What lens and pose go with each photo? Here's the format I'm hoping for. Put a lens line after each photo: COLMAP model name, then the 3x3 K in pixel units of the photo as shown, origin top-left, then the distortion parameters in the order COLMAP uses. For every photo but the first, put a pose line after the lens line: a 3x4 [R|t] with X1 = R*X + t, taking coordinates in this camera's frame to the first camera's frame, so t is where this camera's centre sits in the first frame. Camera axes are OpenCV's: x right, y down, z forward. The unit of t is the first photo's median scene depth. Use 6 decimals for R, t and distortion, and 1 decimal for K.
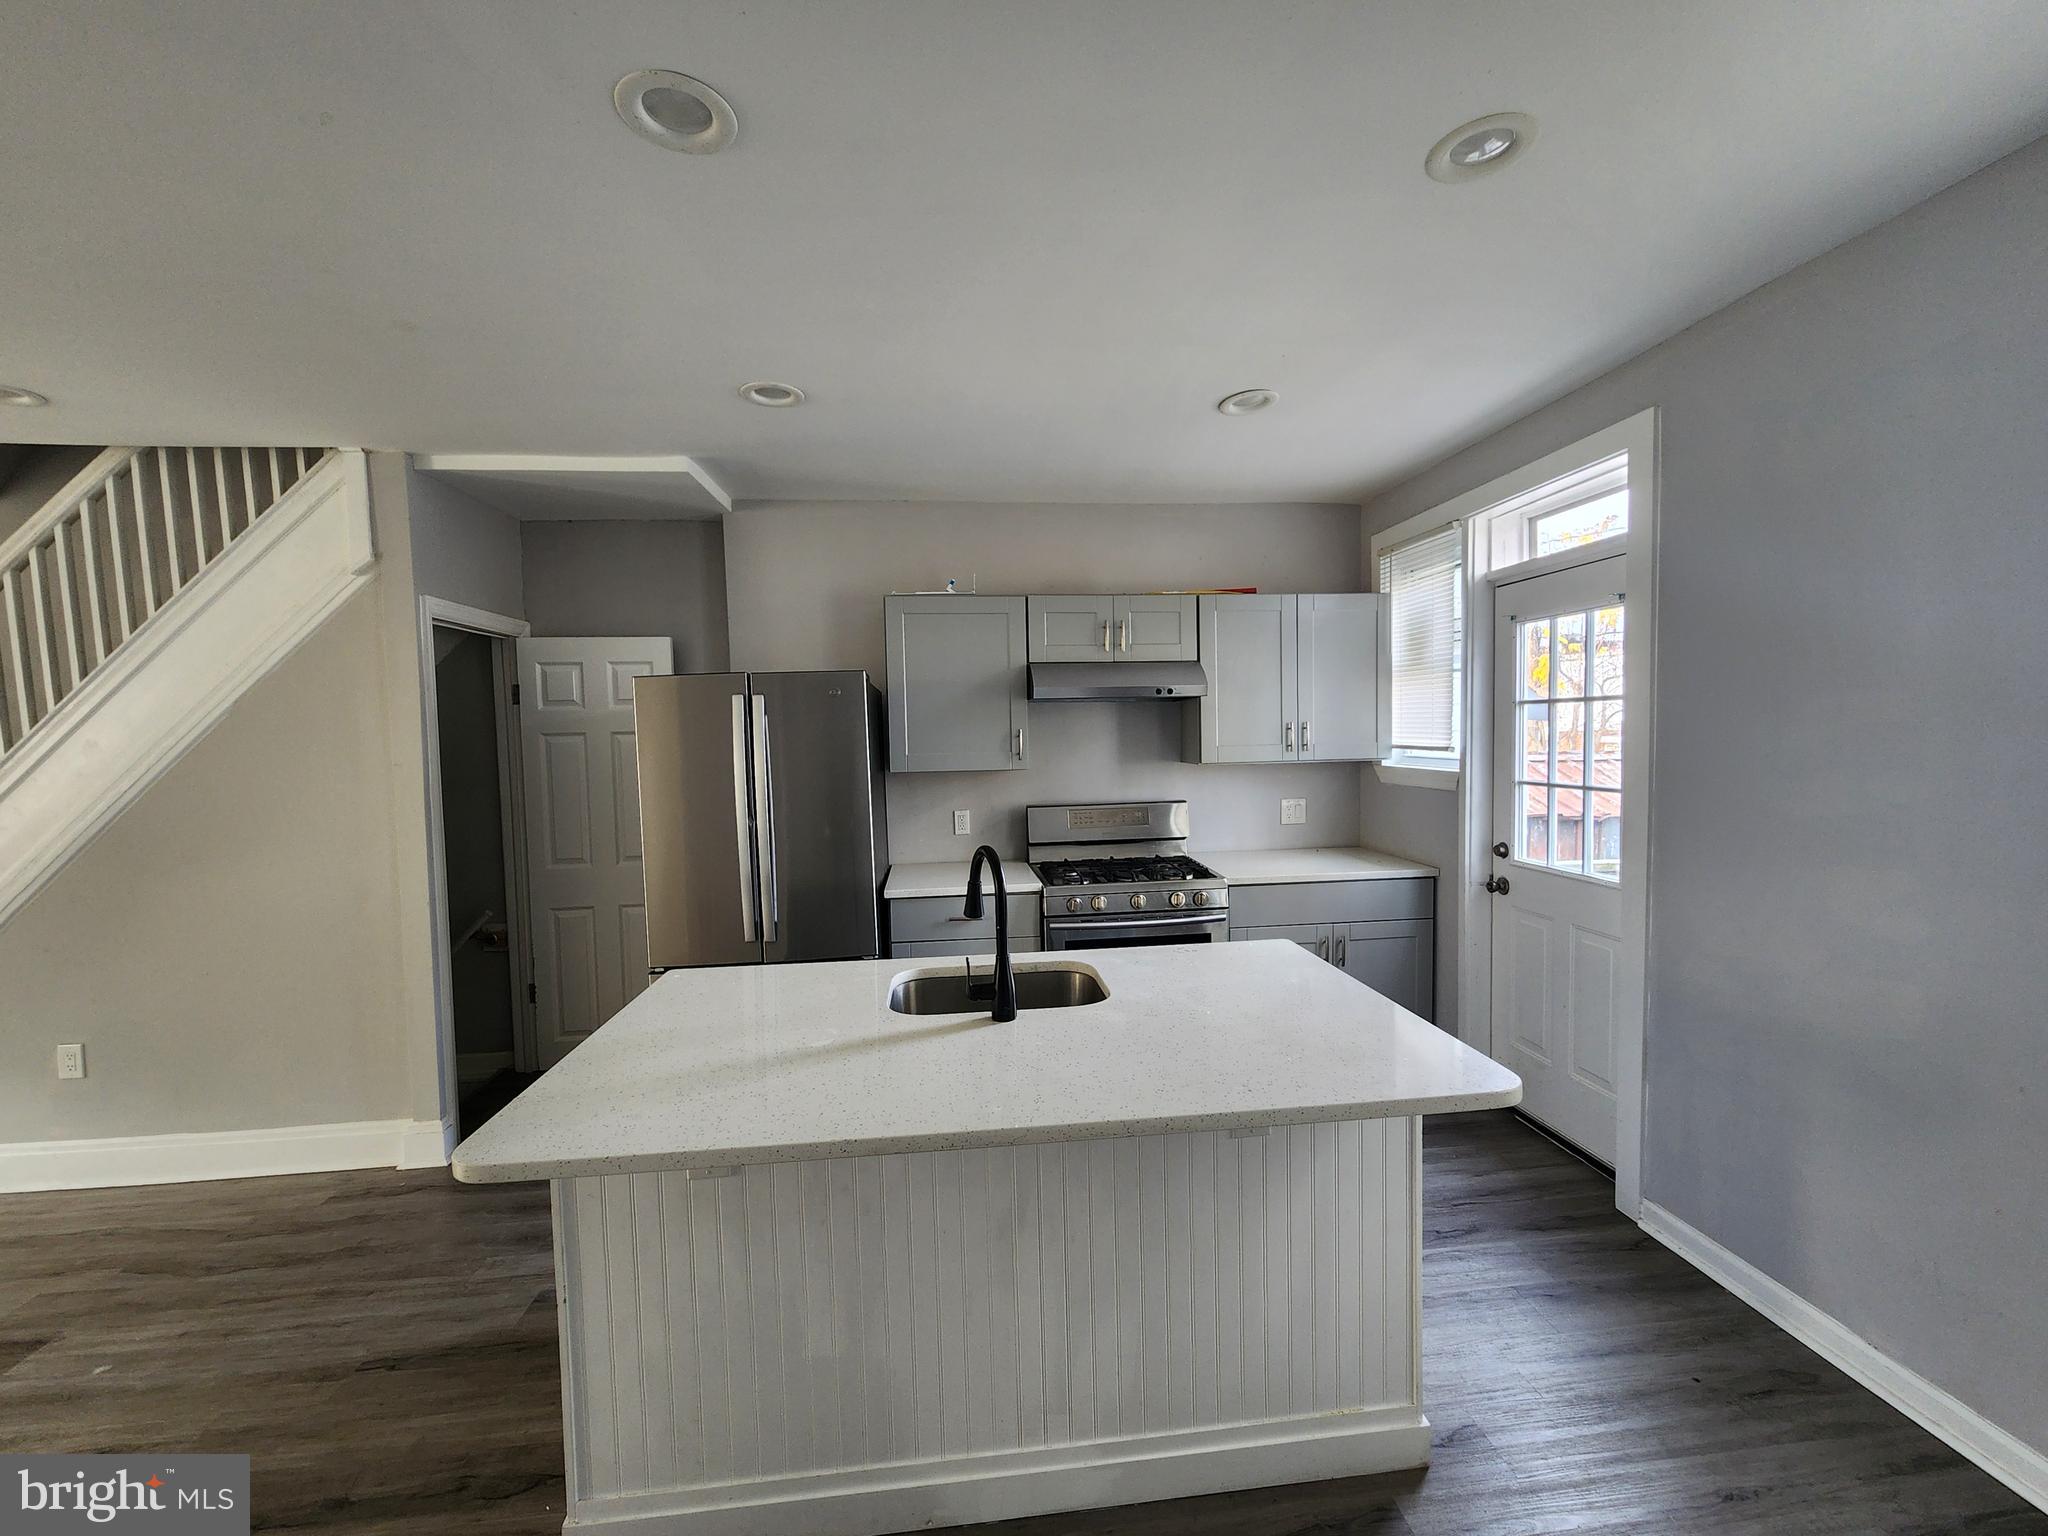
lens RADIAL K [[833.4, 0, 1024.2], [0, 833.4, 773.0], [0, 0, 1]] dist [-0.008745, 0.004049]
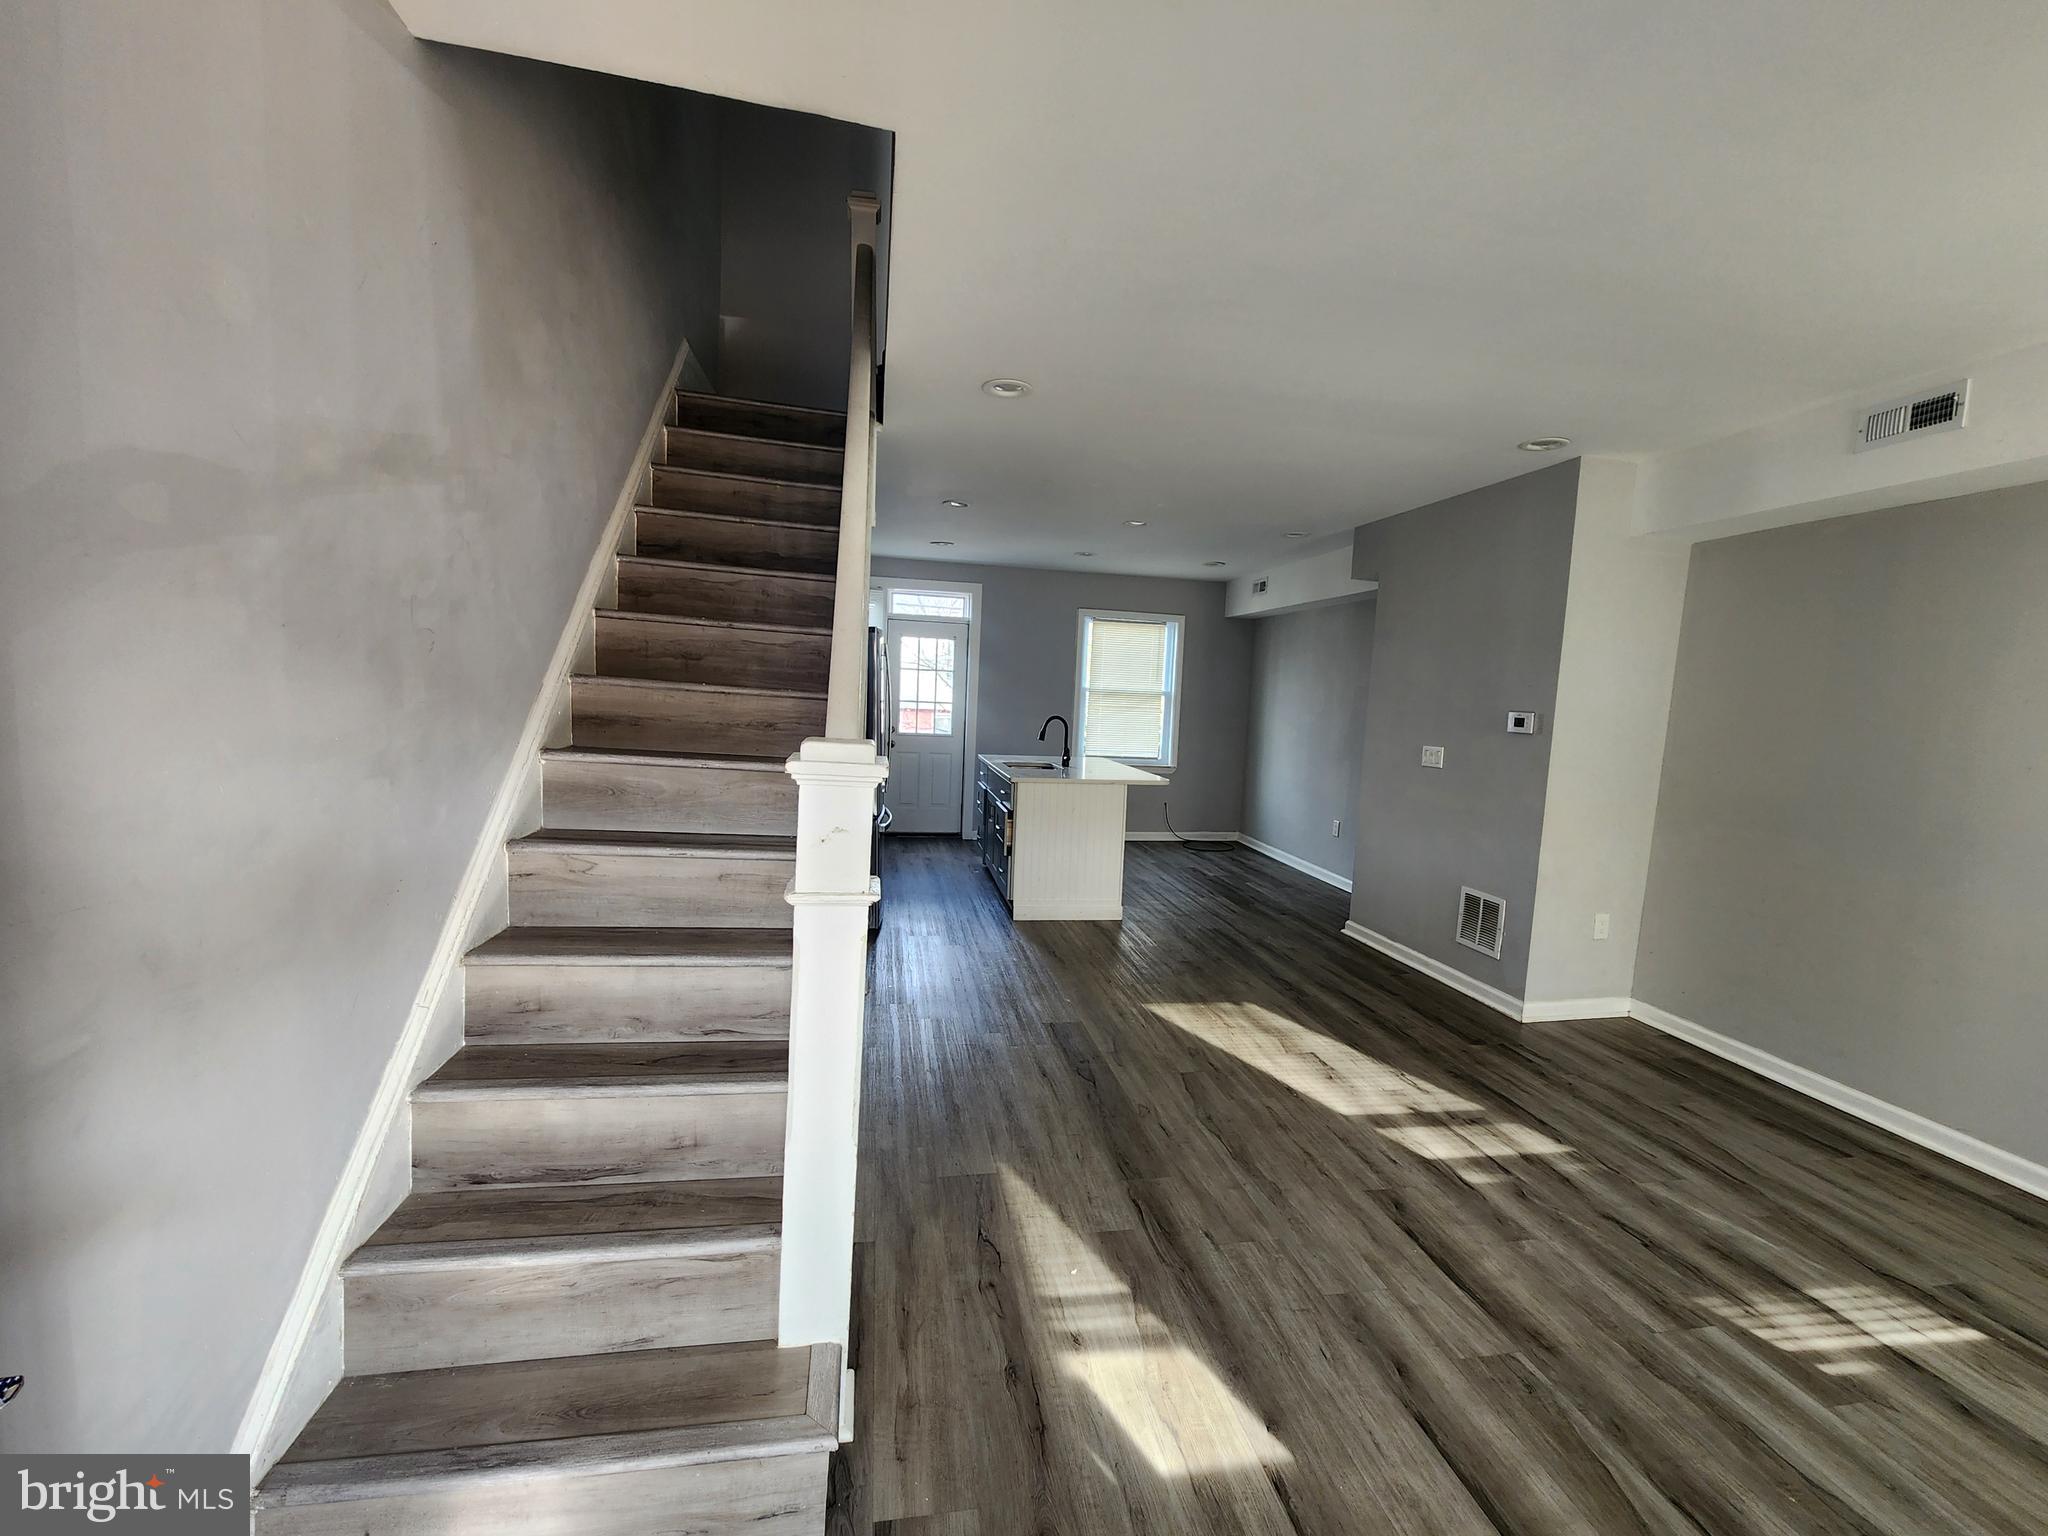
lens RADIAL K [[833.4, 0, 1035.6], [0, 833.4, 774.6], [0, 0, 1]] dist [-0.008745, 0.004049]
pose [[-0.075279, -0.078726, 0.994050, -2.095438], [0.012160, 0.996732, 0.079860, 0.039112], [-0.997088, 0.018099, -0.074075, 0.857985]]
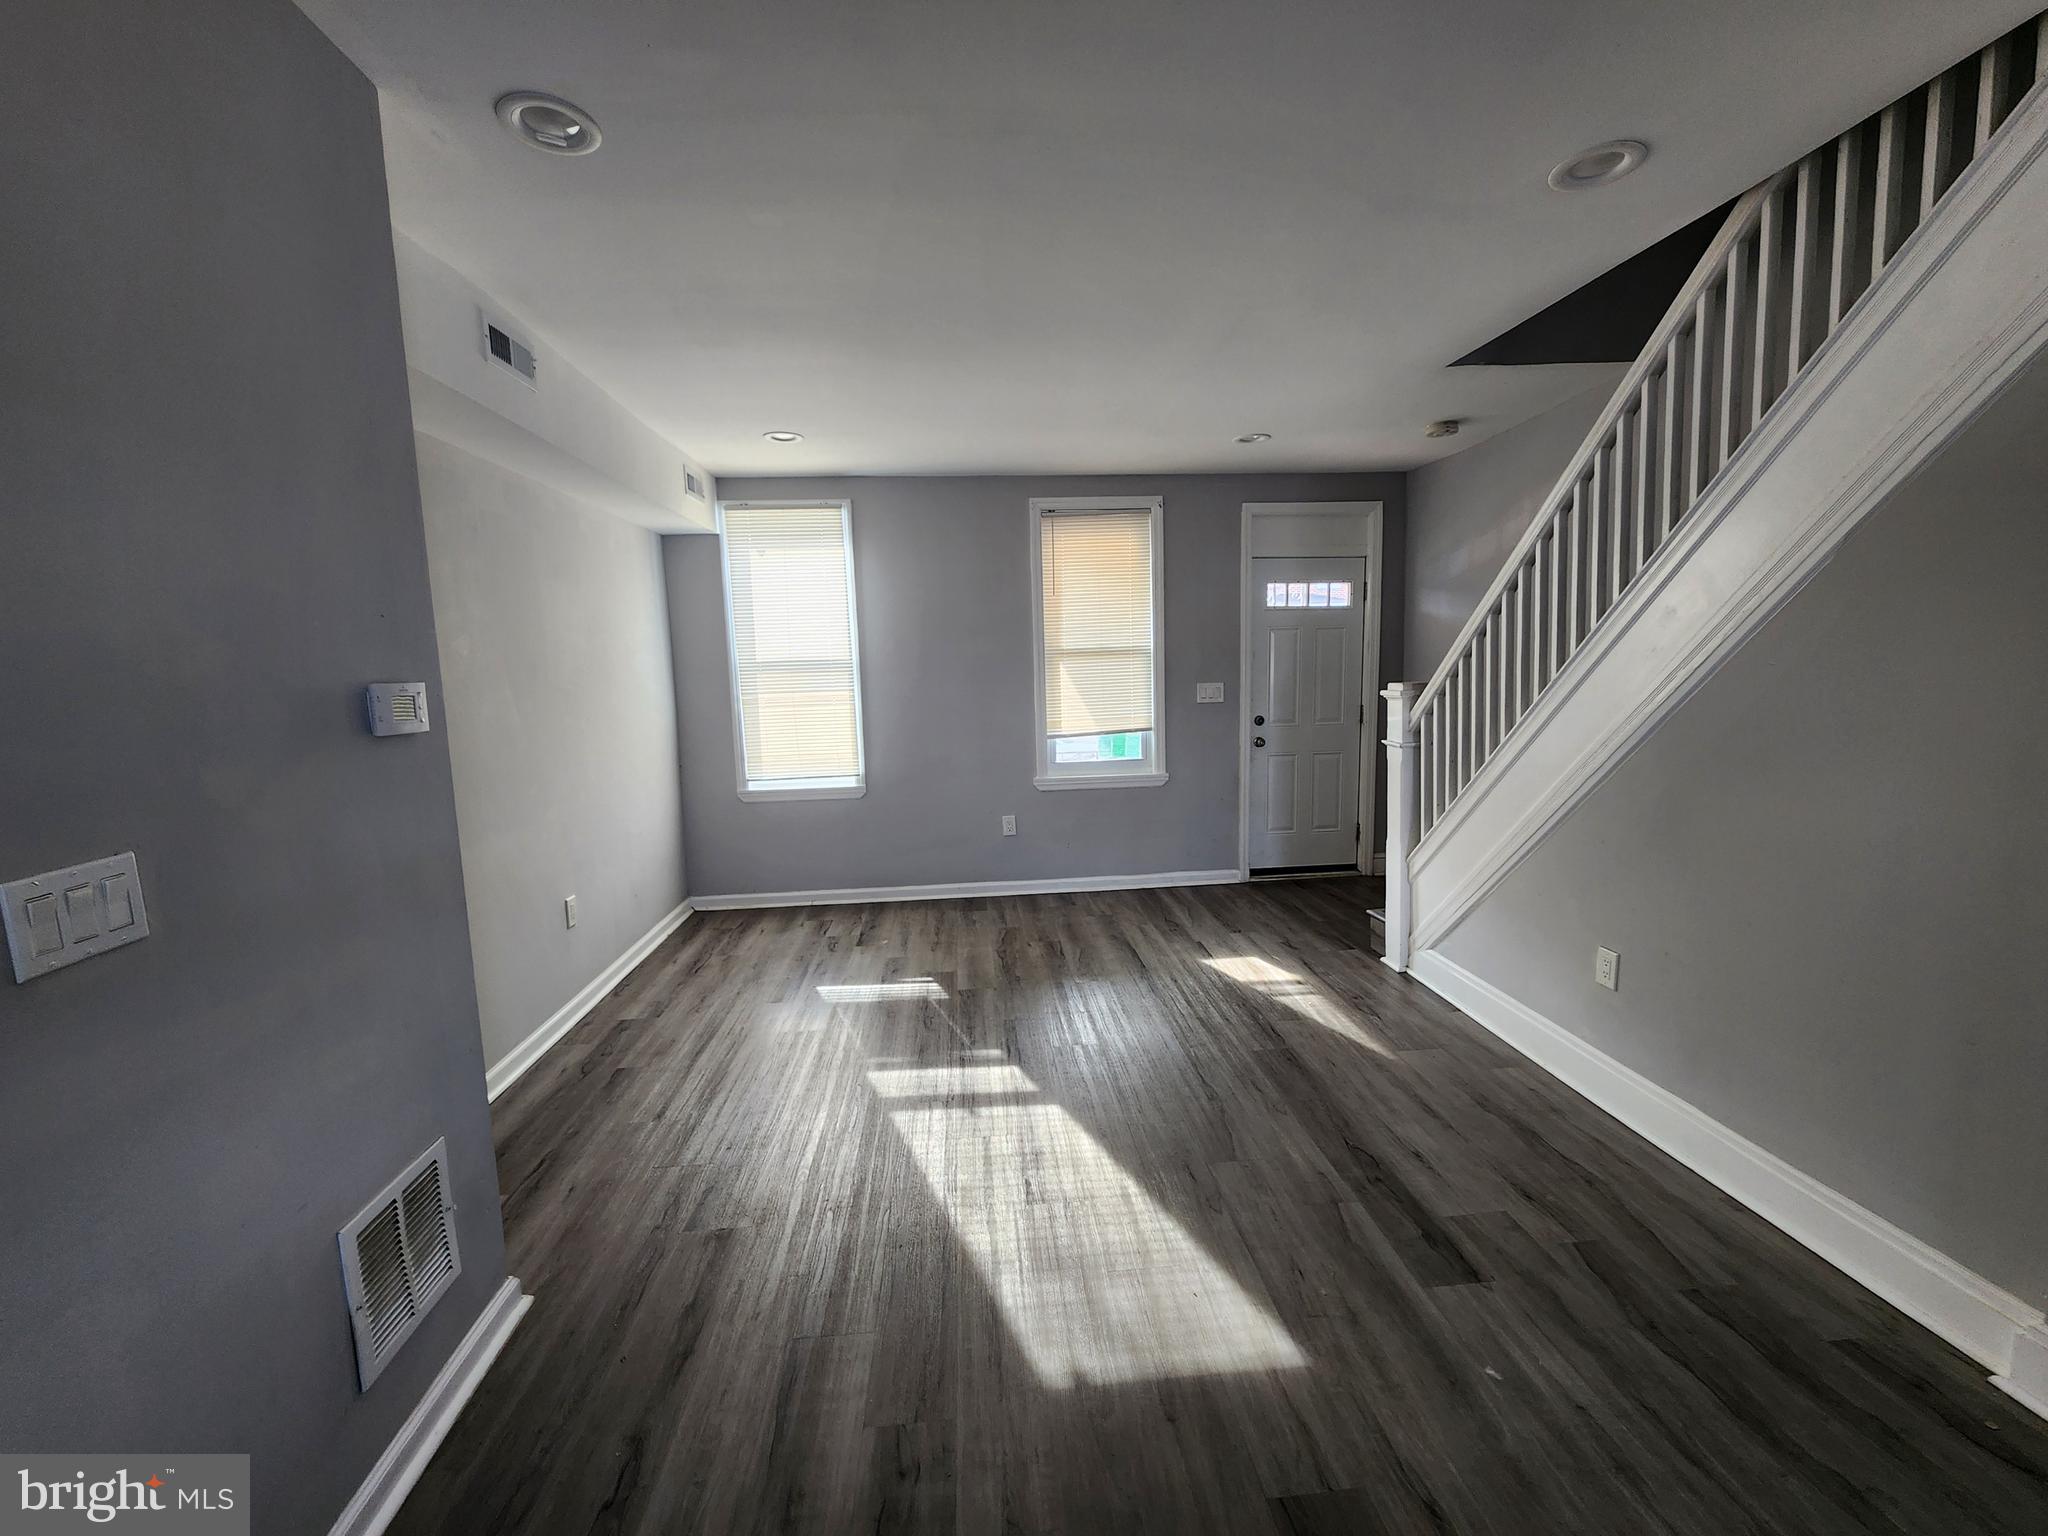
lens RADIAL K [[833.4, 0, 1028.7], [0, 833.4, 774.1], [0, 0, 1]] dist [-0.008745, 0.004049]
pose [[-0.023487, 0.146499, -0.988932, -0.274479], [-0.028896, 0.988692, 0.147150, 0.024280], [0.999306, 0.032033, -0.018988, 0.387512]]
